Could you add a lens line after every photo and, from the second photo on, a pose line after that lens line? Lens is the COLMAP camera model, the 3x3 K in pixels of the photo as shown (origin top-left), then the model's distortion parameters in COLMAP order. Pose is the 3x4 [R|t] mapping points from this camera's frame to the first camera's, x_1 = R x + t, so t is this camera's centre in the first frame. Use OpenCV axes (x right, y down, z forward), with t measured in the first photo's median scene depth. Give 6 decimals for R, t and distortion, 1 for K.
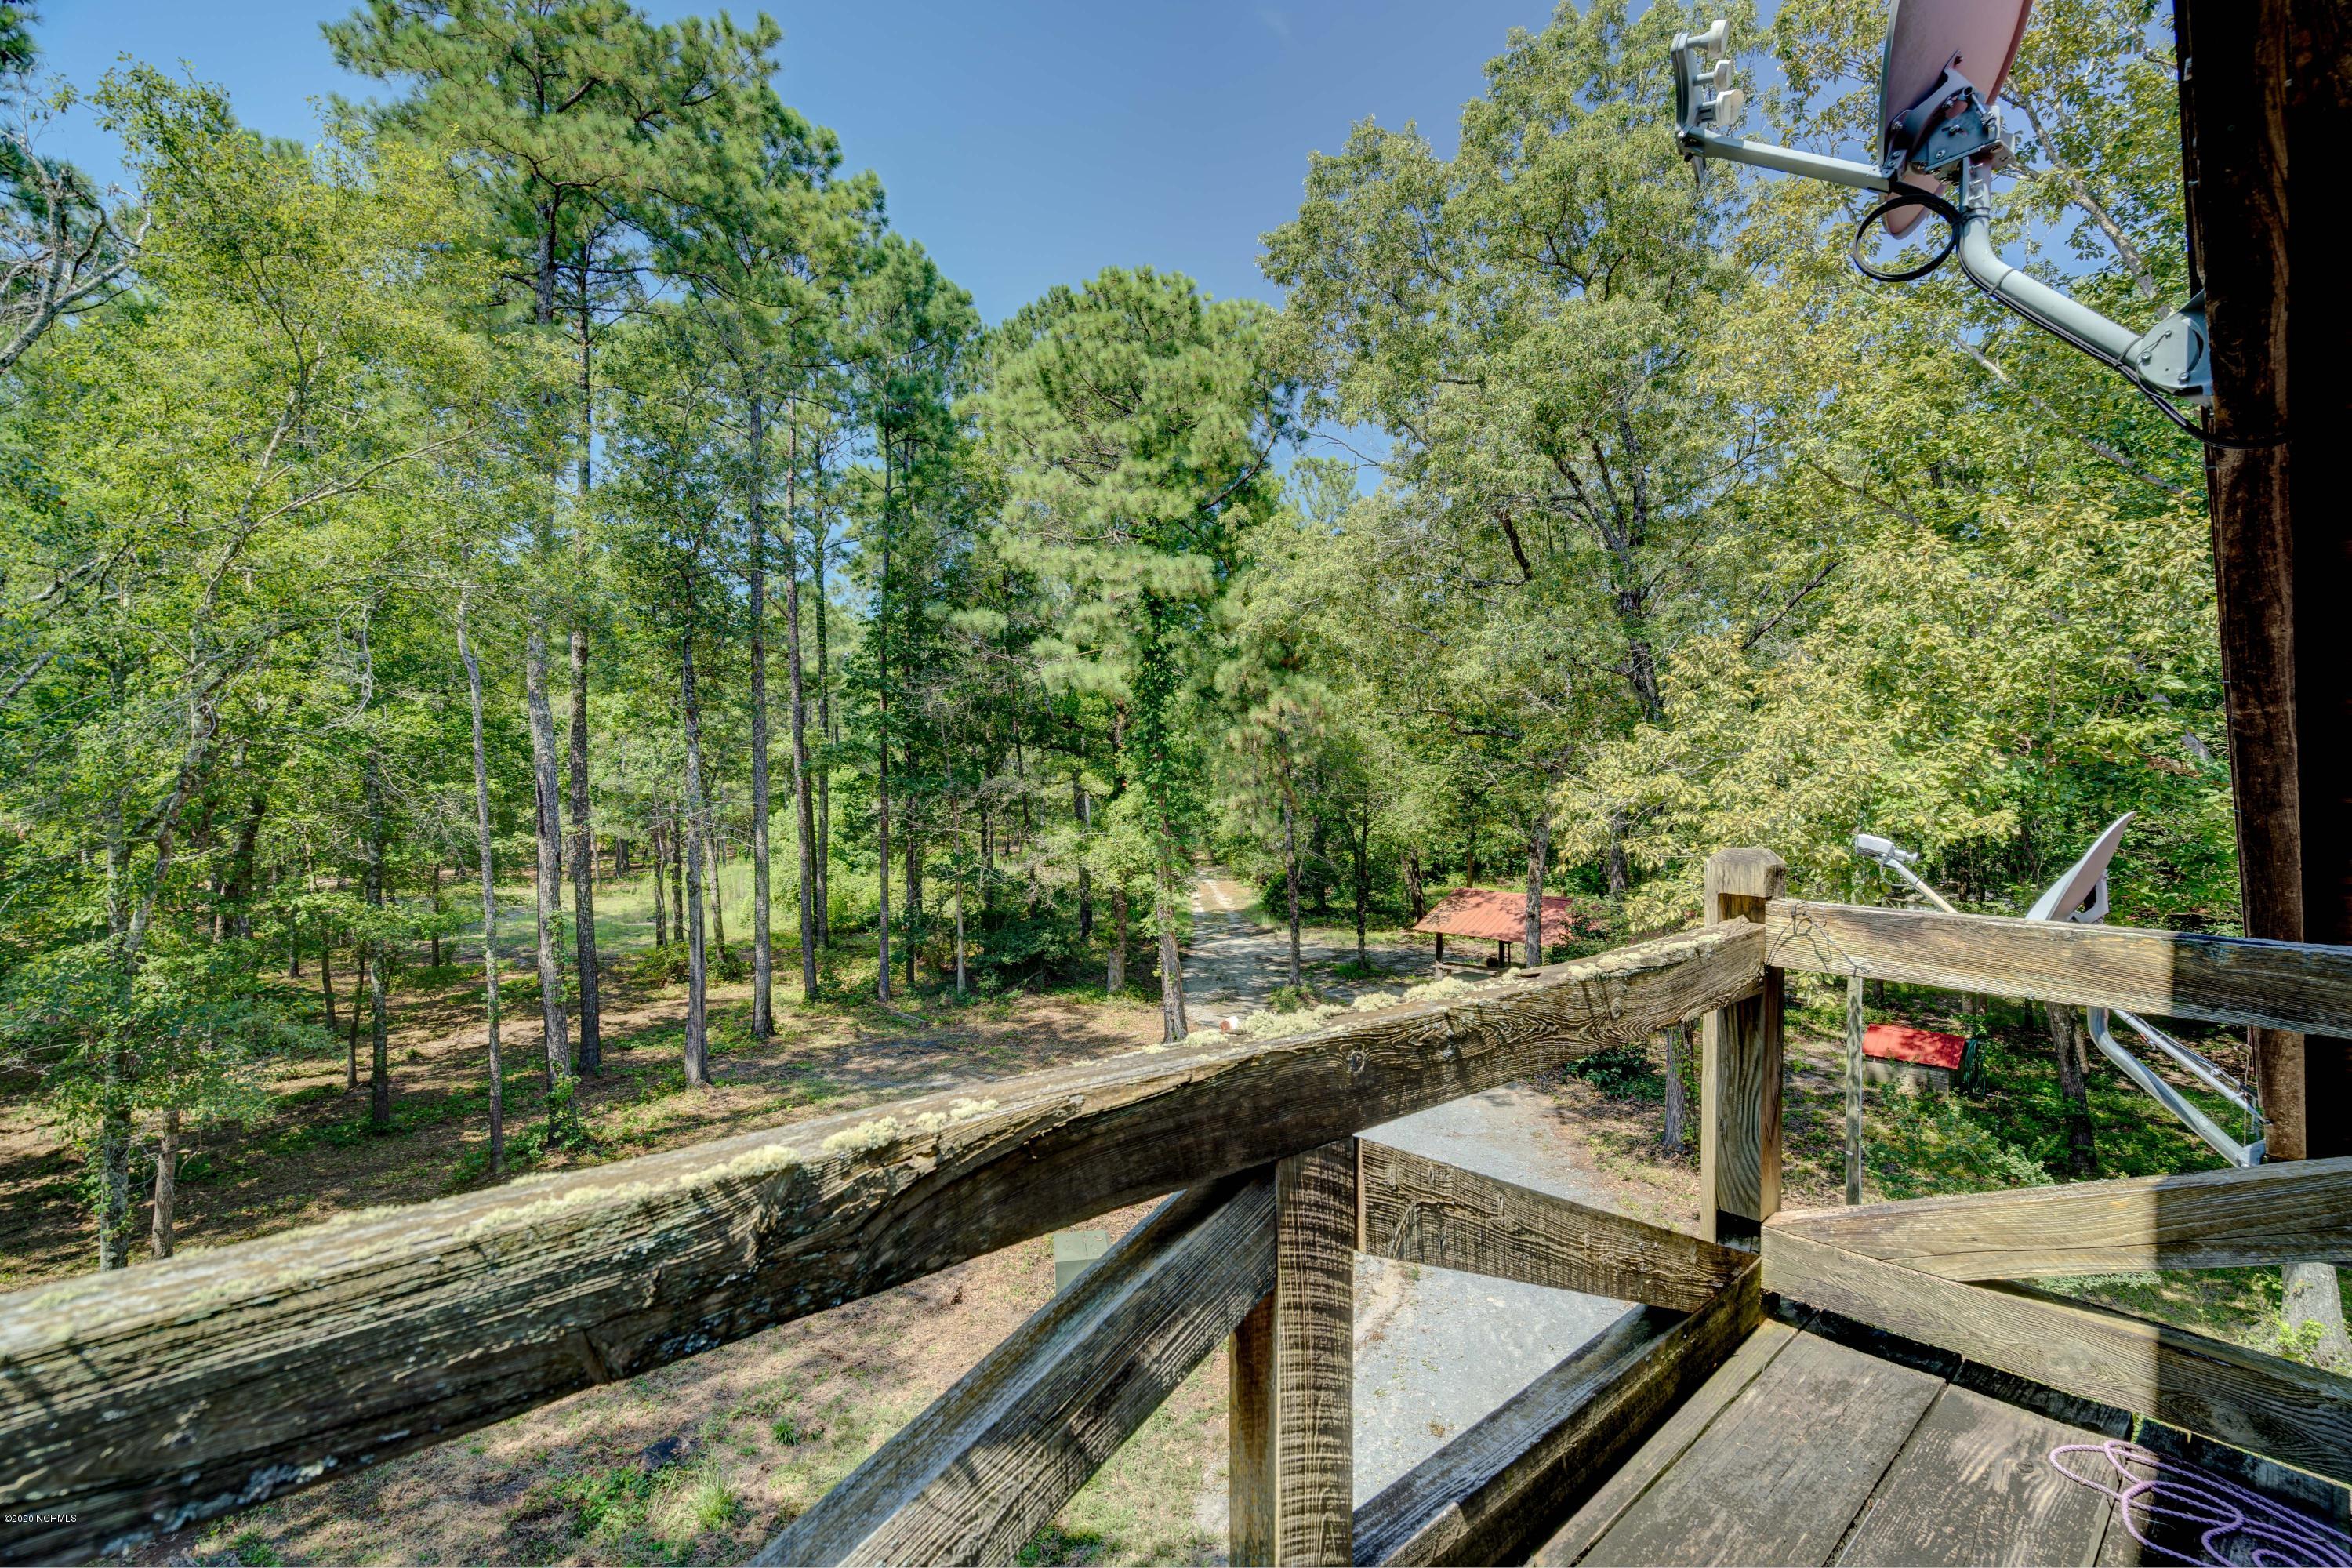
lens RADIAL K [[1082.0, 0, 1203.3], [0, 1082.0, 778.9], [0, 0, 1]] dist [-0.002382, 0.000086]
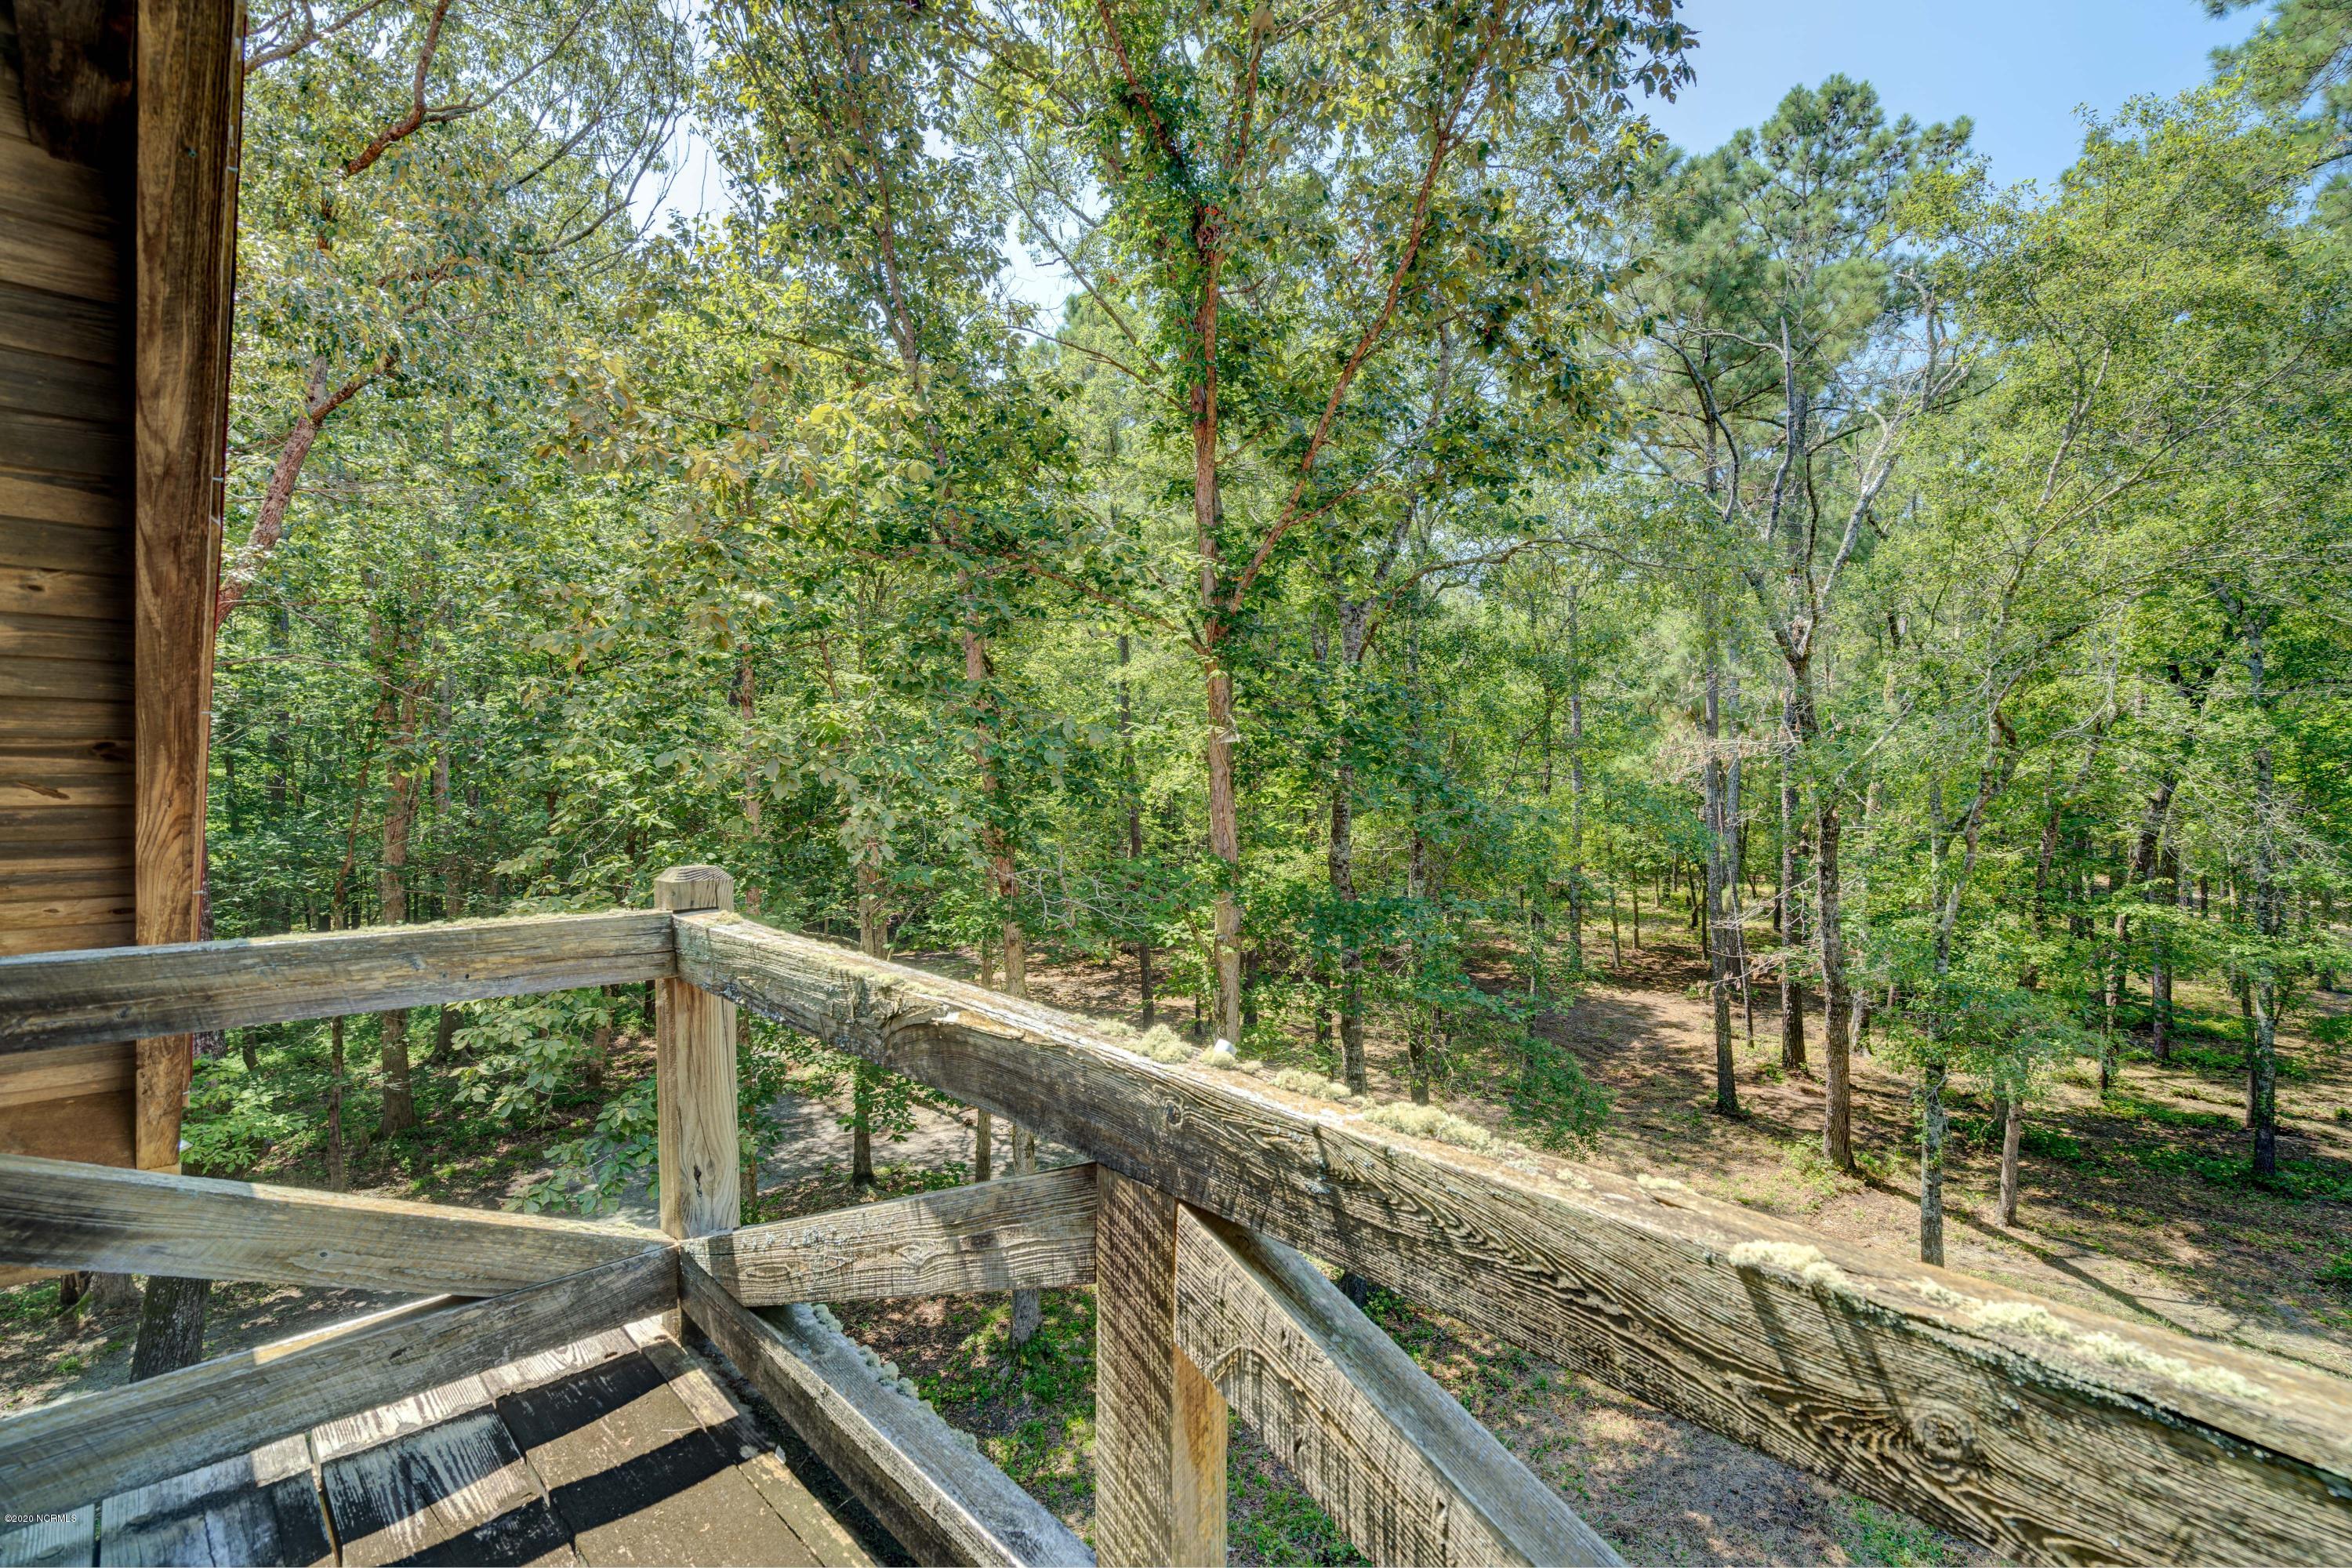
lens RADIAL K [[1082.0, 0, 1203.3], [0, 1082.0, 778.9], [0, 0, 1]] dist [-0.002382, 0.000086]
pose [[0.024855, 0.006136, -0.999672, 0.899648], [-0.012345, 0.999907, 0.005831, -0.011271], [0.999615, 0.012196, 0.024928, 0.889977]]
